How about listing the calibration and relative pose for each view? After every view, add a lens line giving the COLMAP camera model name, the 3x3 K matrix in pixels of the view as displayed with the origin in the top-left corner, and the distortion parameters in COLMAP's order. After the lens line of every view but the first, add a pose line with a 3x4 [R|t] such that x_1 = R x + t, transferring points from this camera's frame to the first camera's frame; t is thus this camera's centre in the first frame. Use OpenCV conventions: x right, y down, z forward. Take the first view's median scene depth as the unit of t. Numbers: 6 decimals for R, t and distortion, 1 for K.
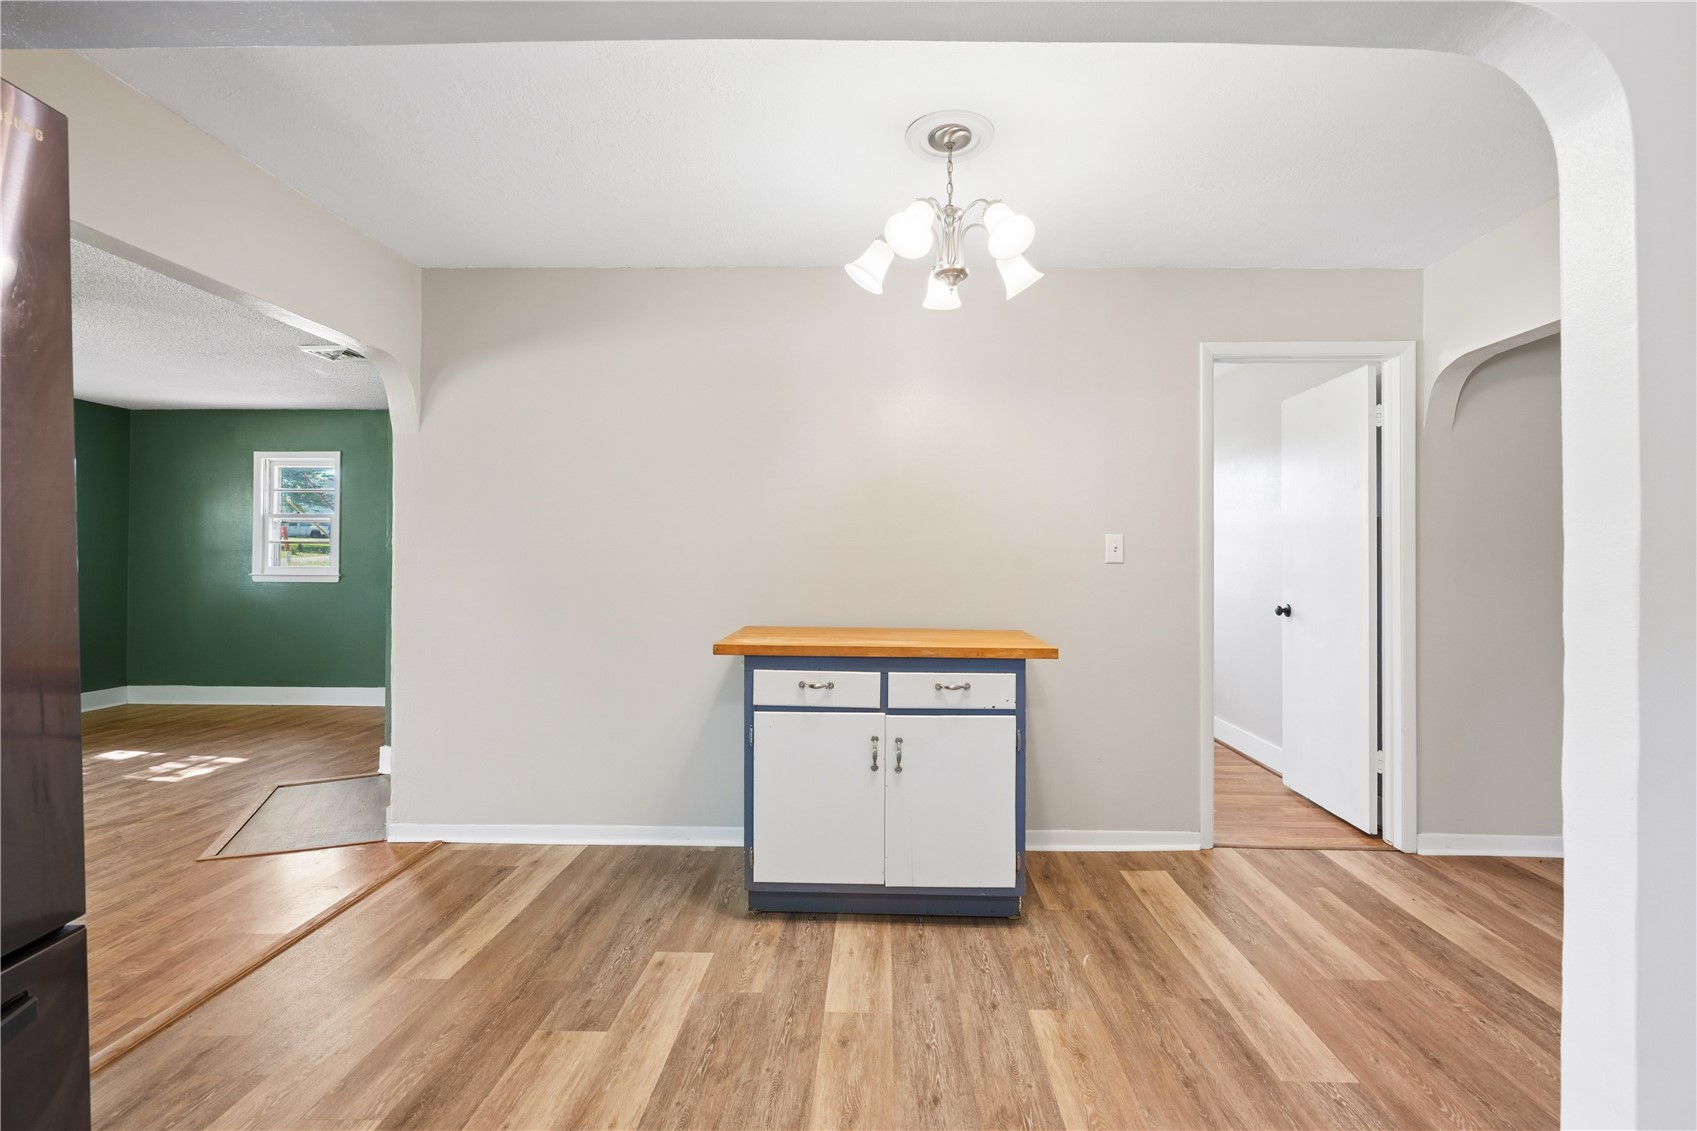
lens RADIAL K [[767.0, 0, 859.6], [0, 767.0, 557.0], [0, 0, 1]] dist [-0.005797, 0.000465]
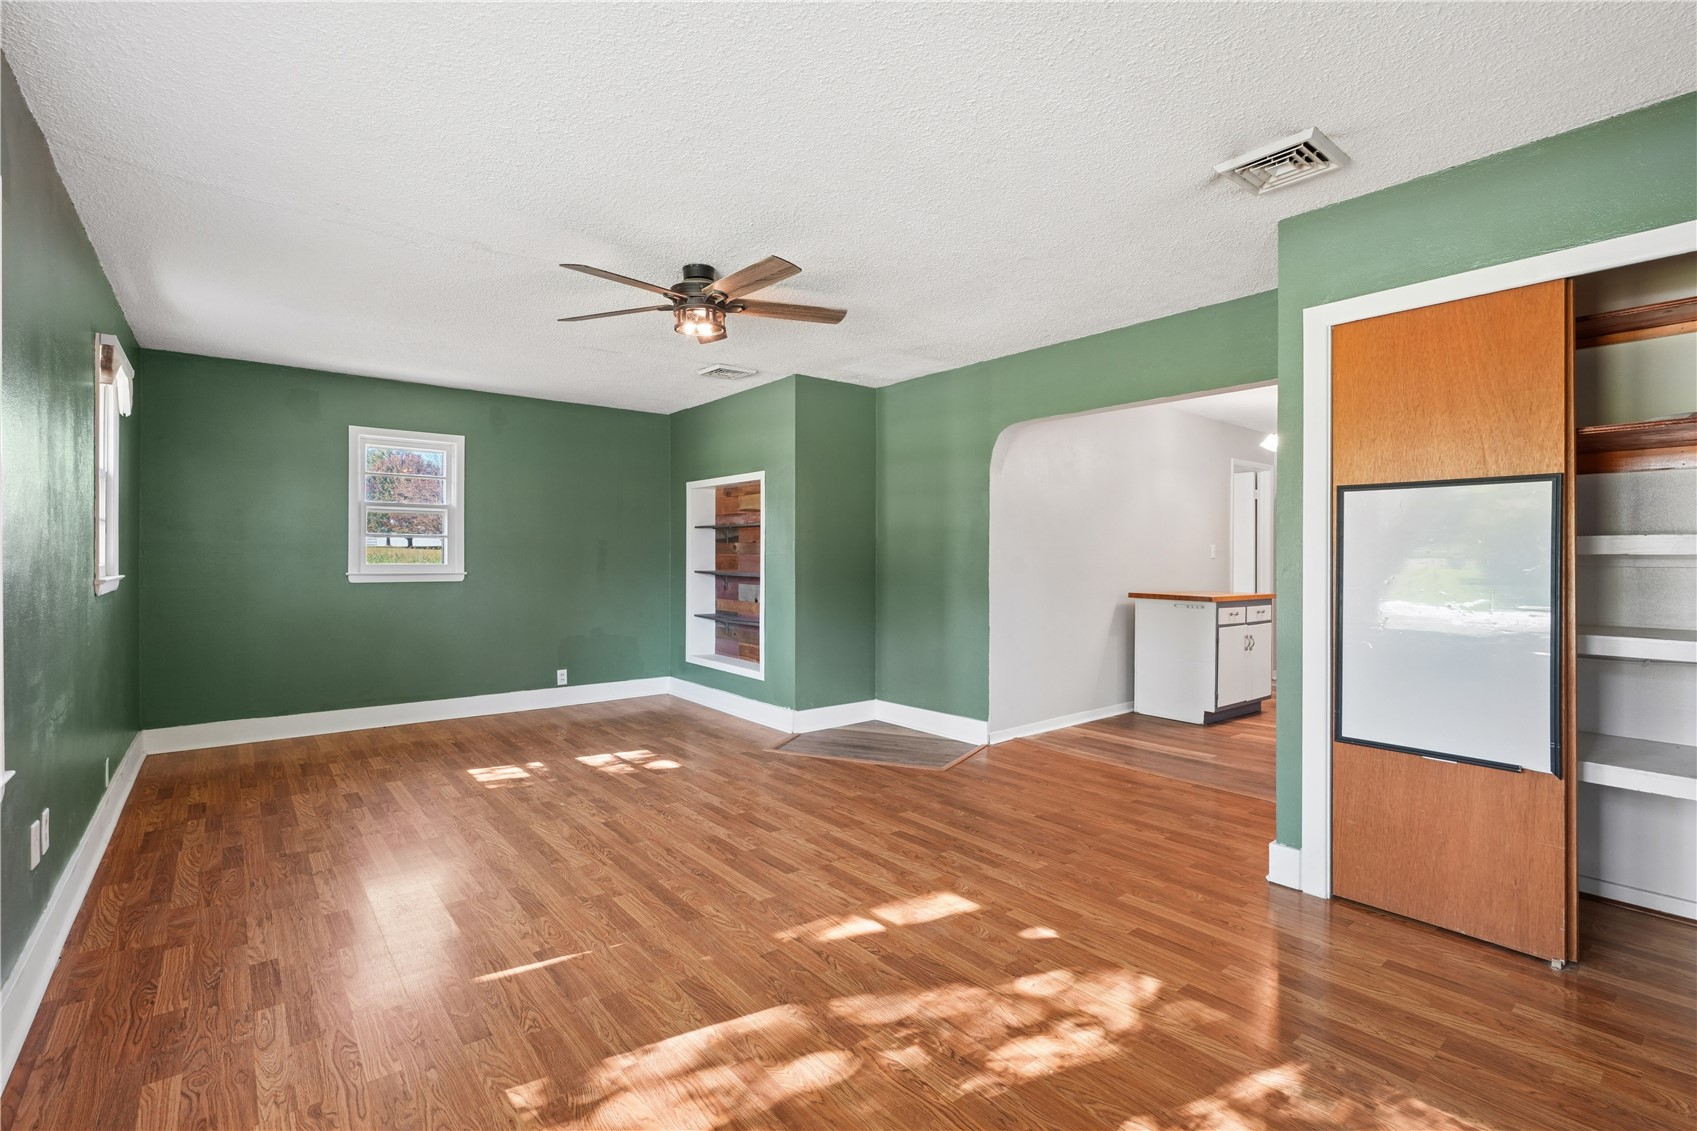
lens RADIAL K [[767.0, 0, 837.6], [0, 767.0, 568.5], [0, 0, 1]] dist [-0.005797, 0.000465]
pose [[0.761094, -0.008157, 0.648590, -2.304490], [-0.003104, 0.999864, 0.016217, 0.006066], [-0.648634, -0.014356, 0.760965, 0.074630]]
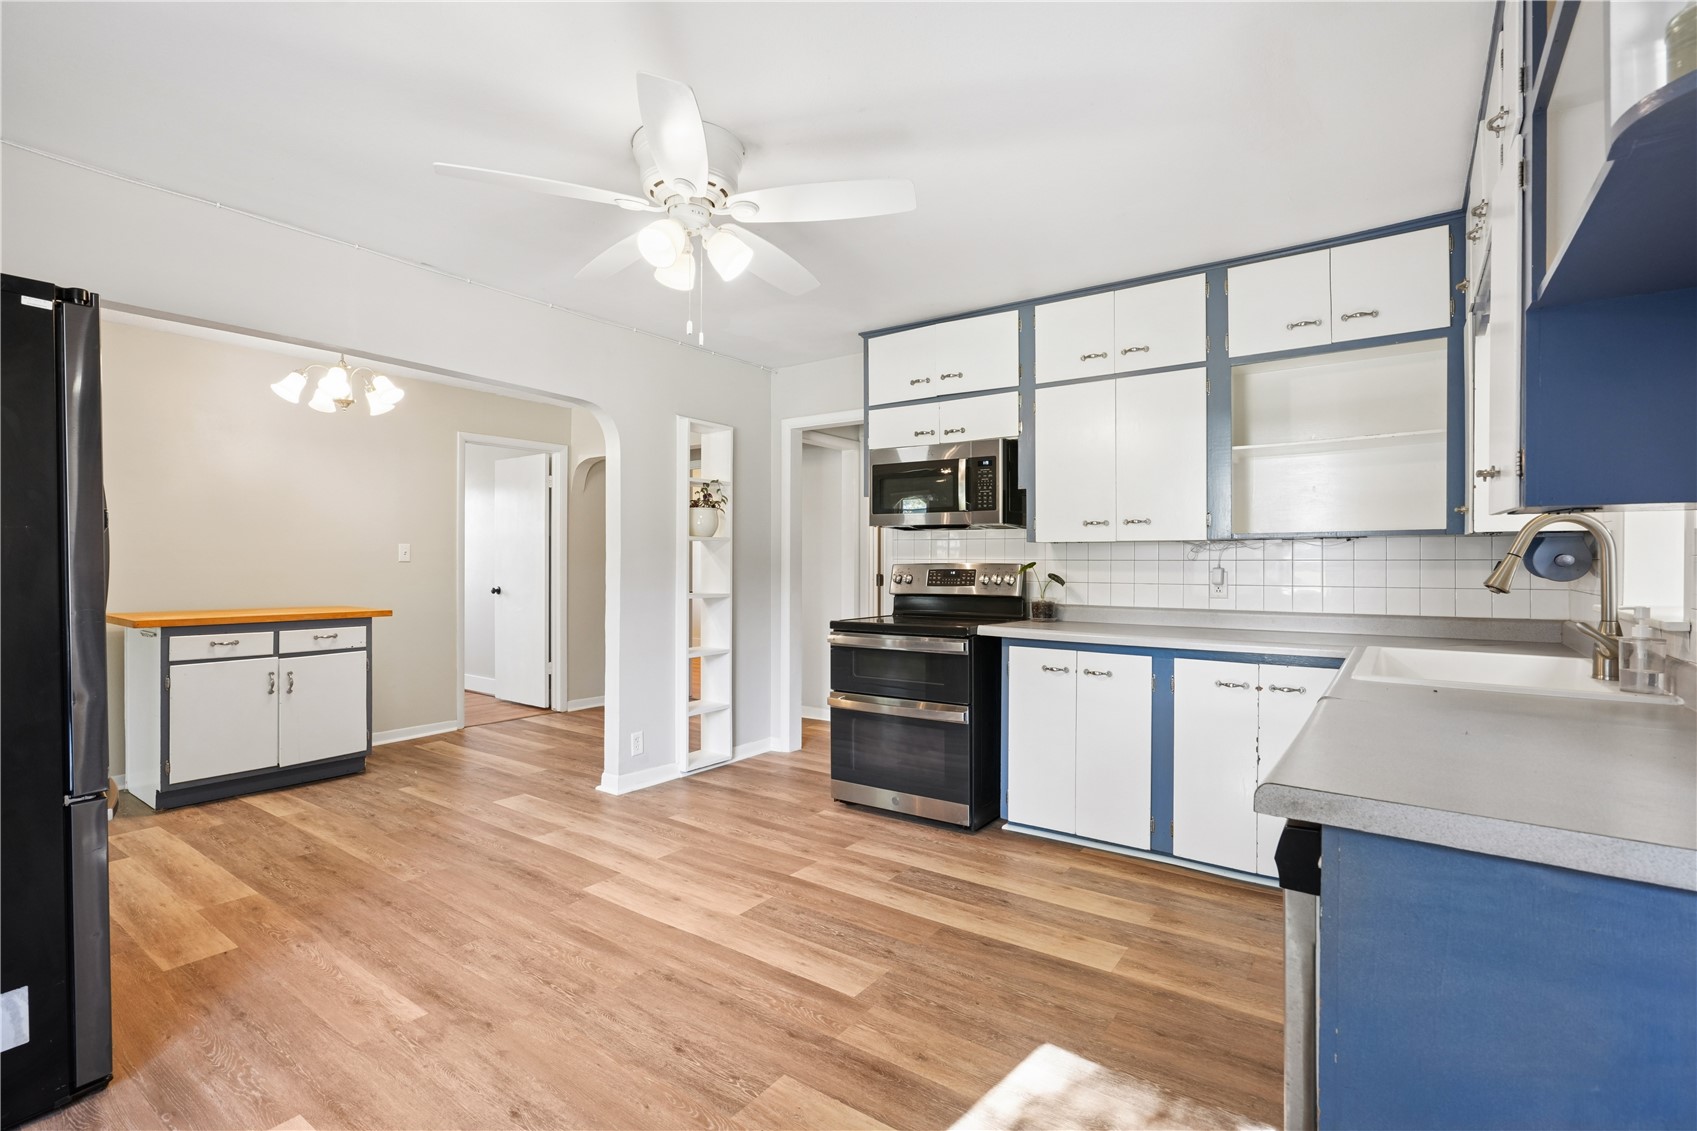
lens RADIAL K [[767.0, 0, 850.7], [0, 767.0, 564.5], [0, 0, 1]] dist [-0.005797, 0.000465]
pose [[0.553906, -0.004392, 0.832568, -0.619529], [-0.007749, 0.999916, 0.010430, -0.012832], [-0.832543, -0.012229, 0.553825, -0.849038]]
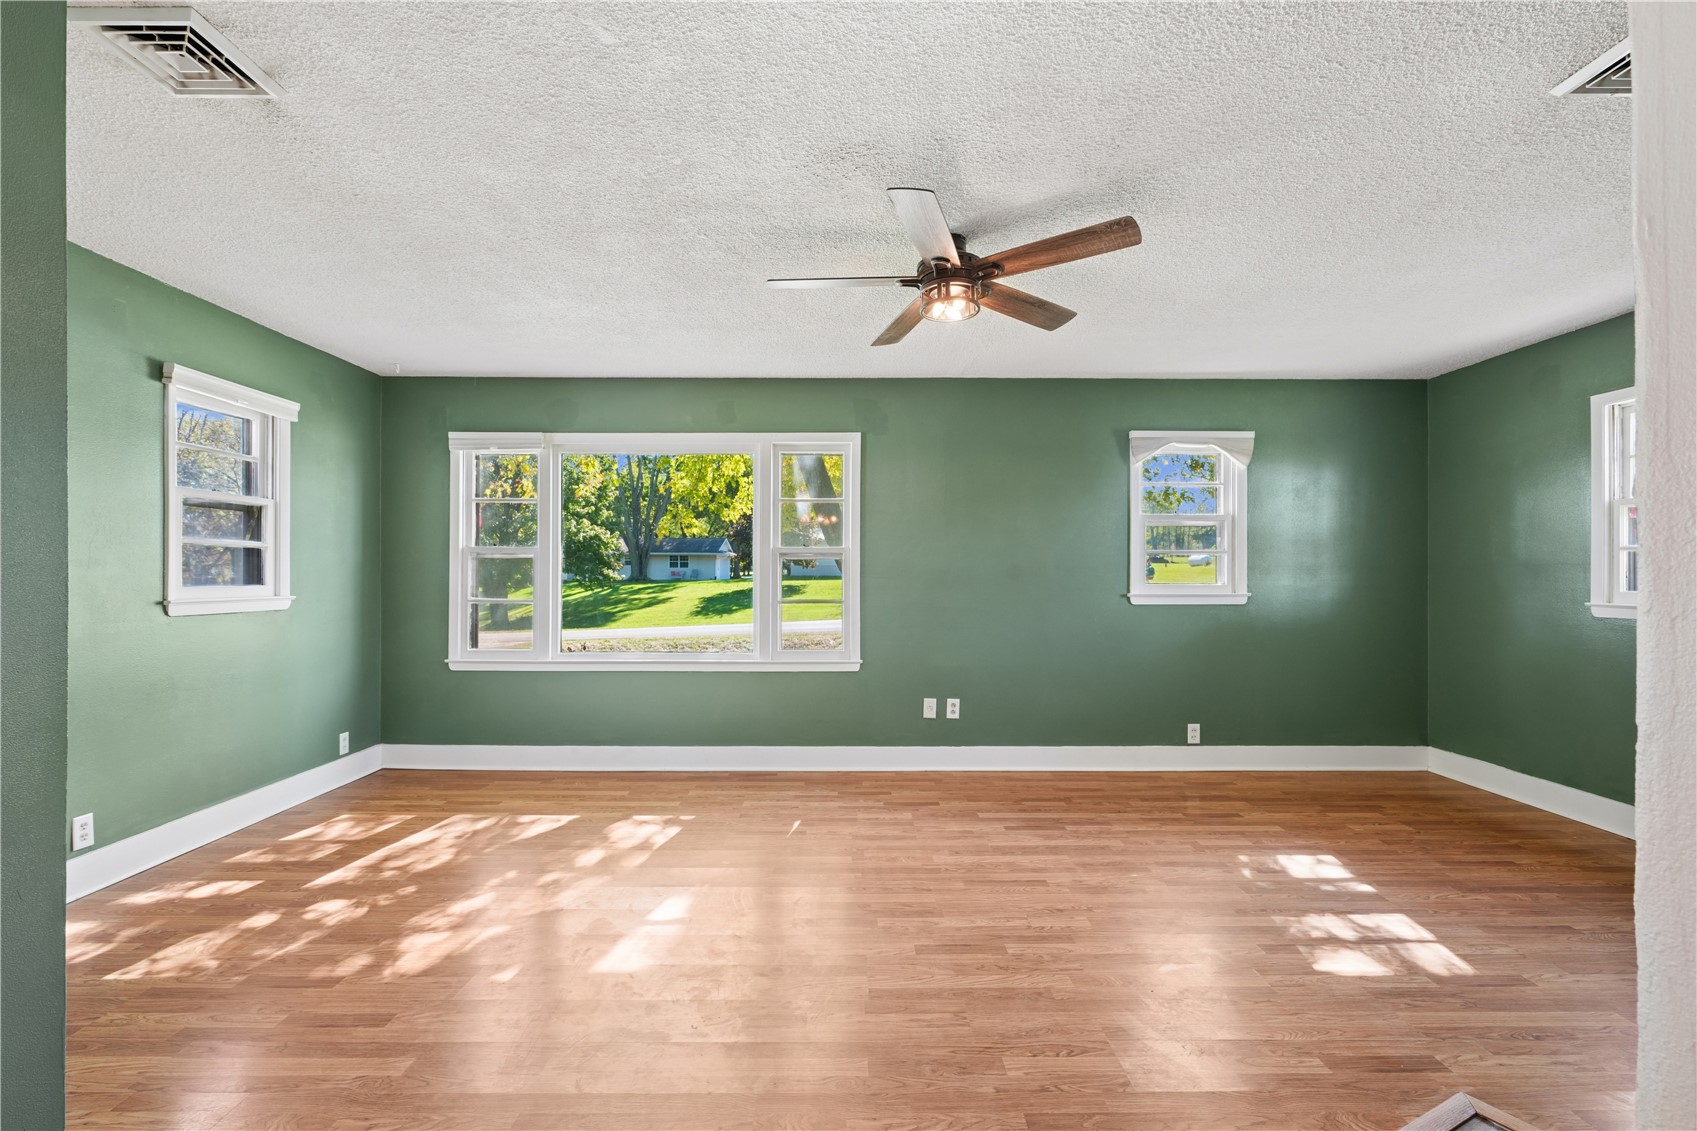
lens RADIAL K [[767.0, 0, 860.0], [0, 767.0, 574.5], [0, 0, 1]] dist [-0.005797, 0.000465]
pose [[0.031265, -0.010068, -0.999460, -0.551553], [0.005641, 0.999935, -0.009896, 0.006946], [0.999495, -0.005329, 0.031320, 1.036858]]
